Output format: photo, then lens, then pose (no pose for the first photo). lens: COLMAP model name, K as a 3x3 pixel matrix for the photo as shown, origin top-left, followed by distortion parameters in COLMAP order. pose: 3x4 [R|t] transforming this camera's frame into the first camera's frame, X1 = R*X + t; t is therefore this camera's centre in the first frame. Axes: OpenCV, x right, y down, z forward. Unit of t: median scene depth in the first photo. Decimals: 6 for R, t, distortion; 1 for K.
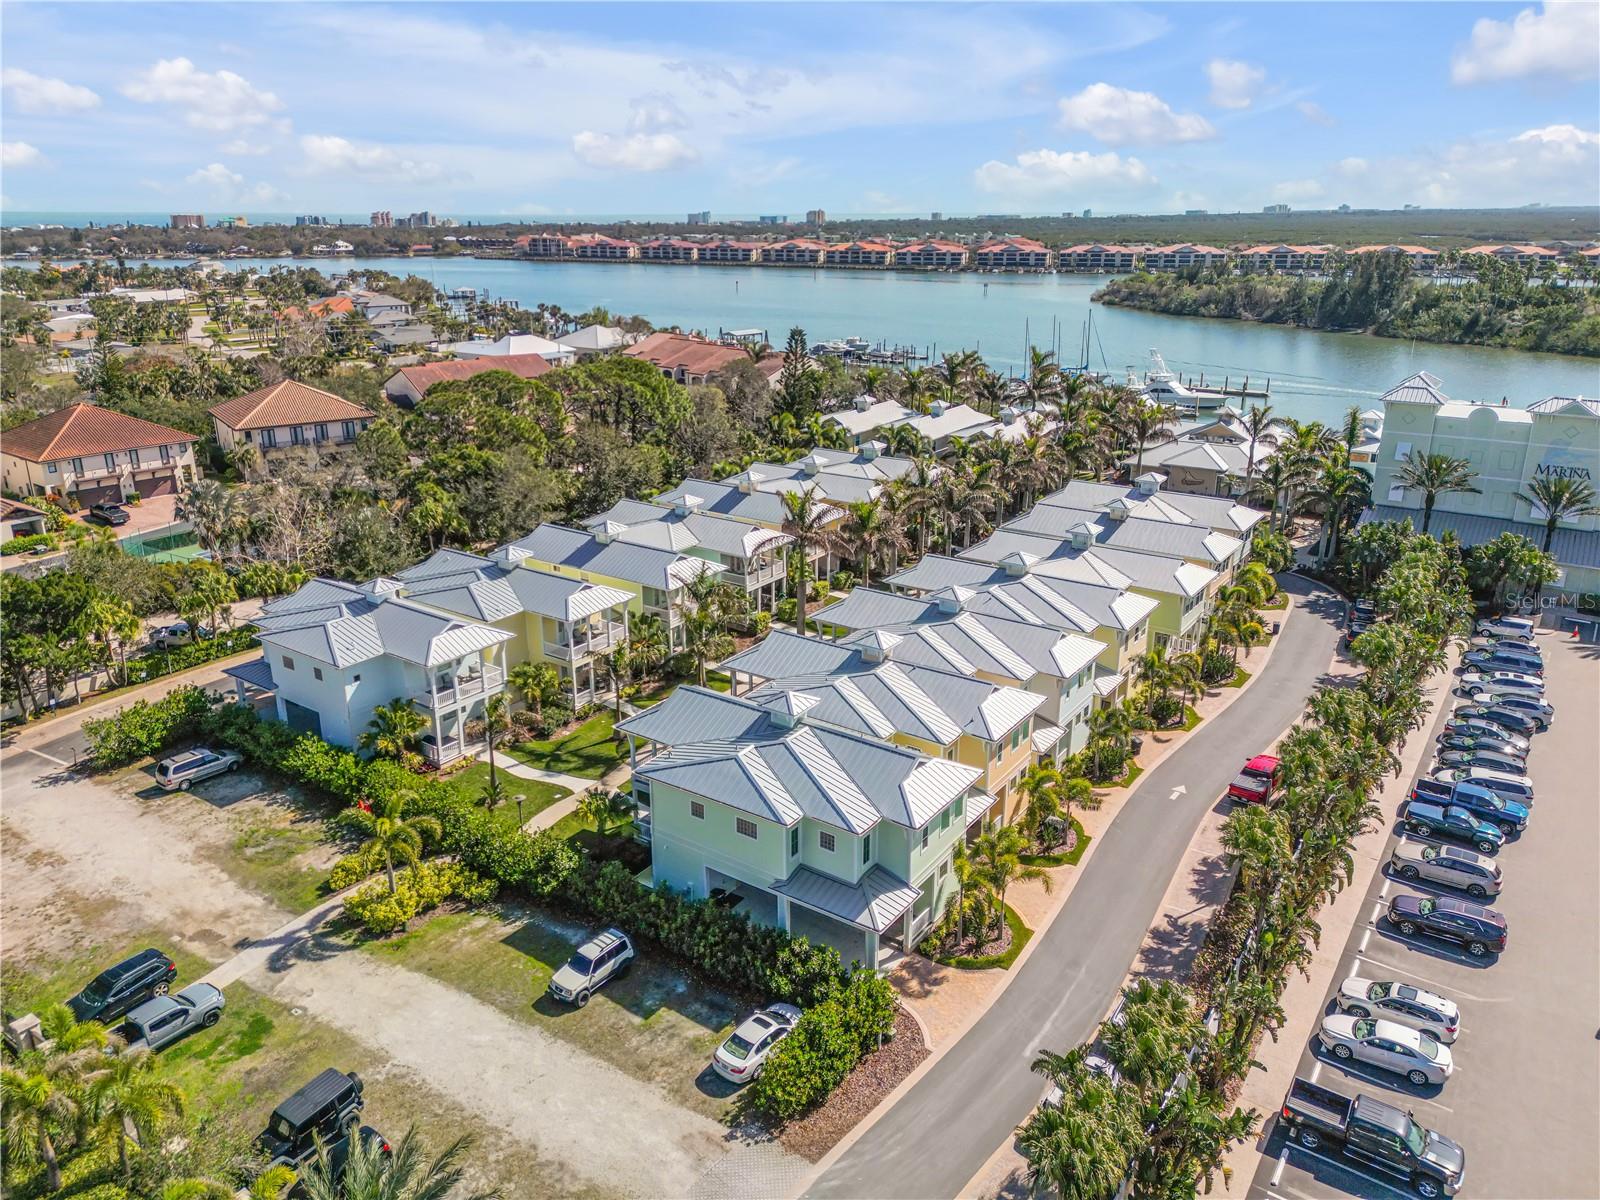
lens RADIAL K [[1134.2, 0, 794.4], [0, 1134.2, 578.5], [0, 0, 1]] dist [0.053005, -0.031871]
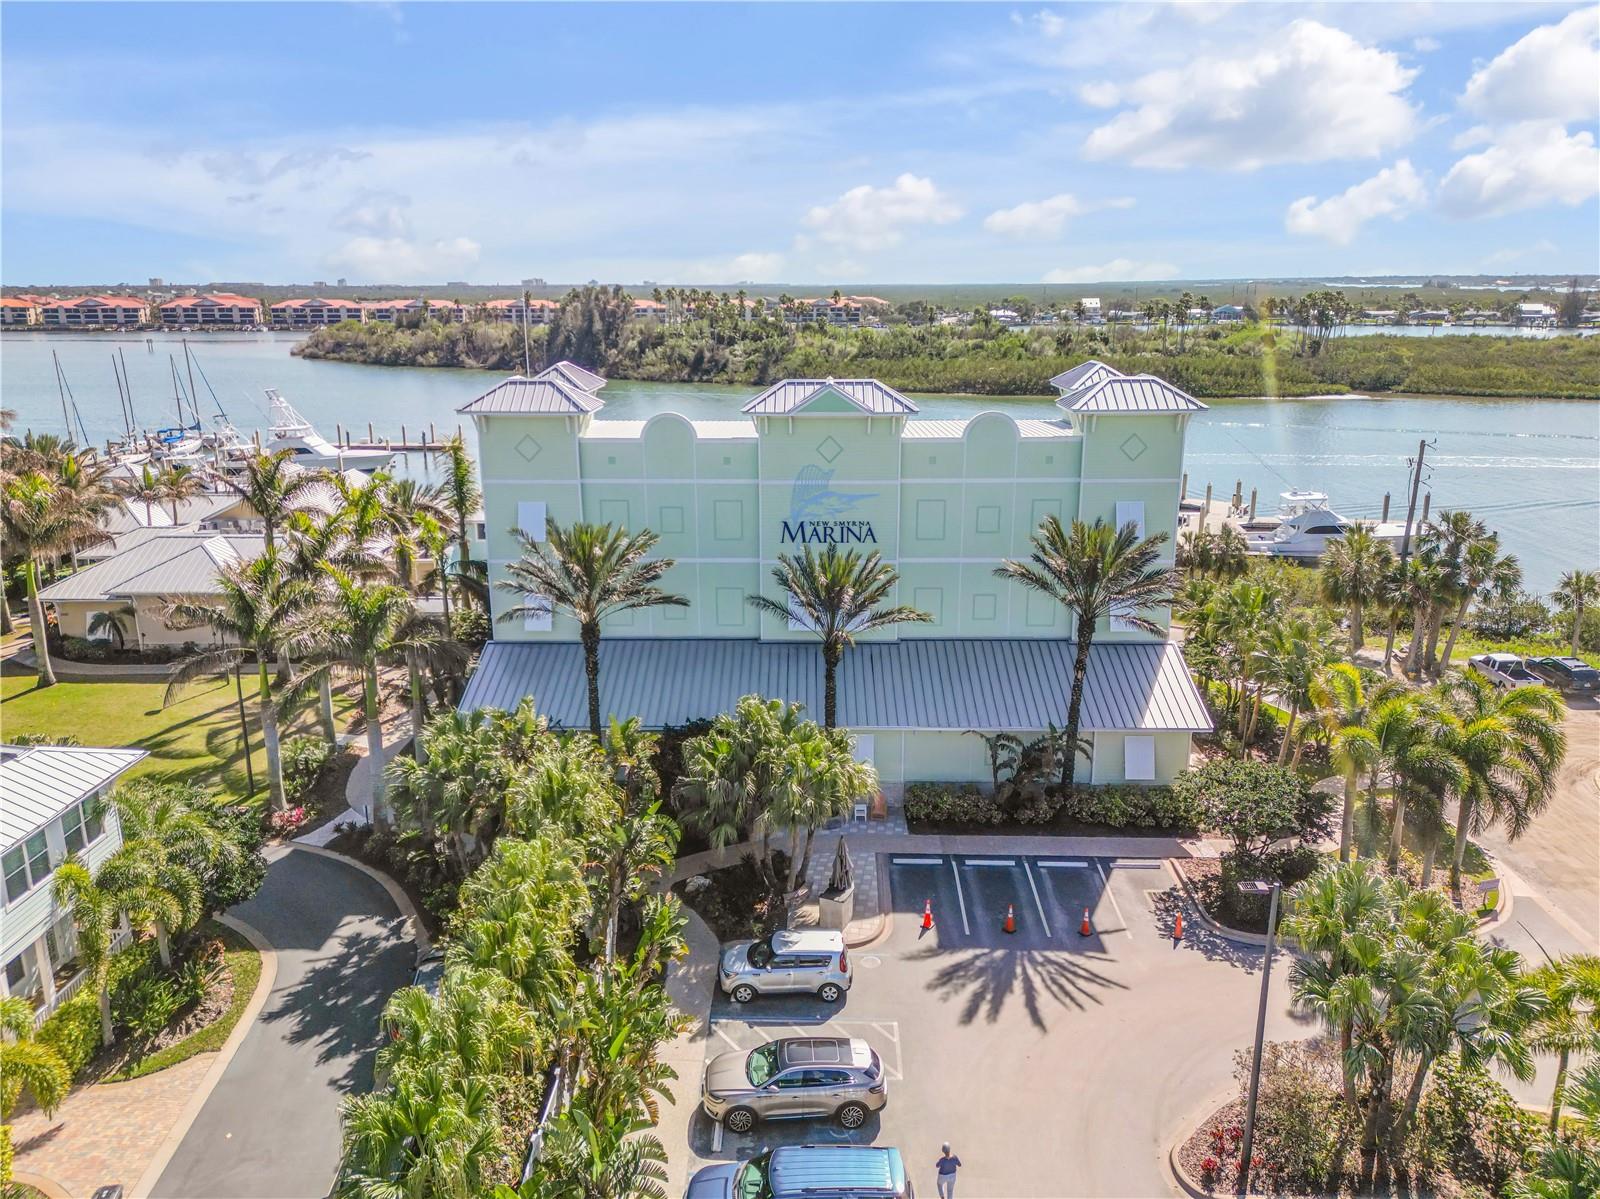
lens RADIAL K [[1116.6, 0, 800.0], [0, 1116.6, 599.5], [0, 0, 1]] dist [-0.002915, -0.035835]
pose [[0.828087, -0.142596, 0.542161, 0.144066], [0.166333, 0.986055, 0.005293, -0.025064], [-0.535355, 0.085796, 0.840258, 0.222640]]
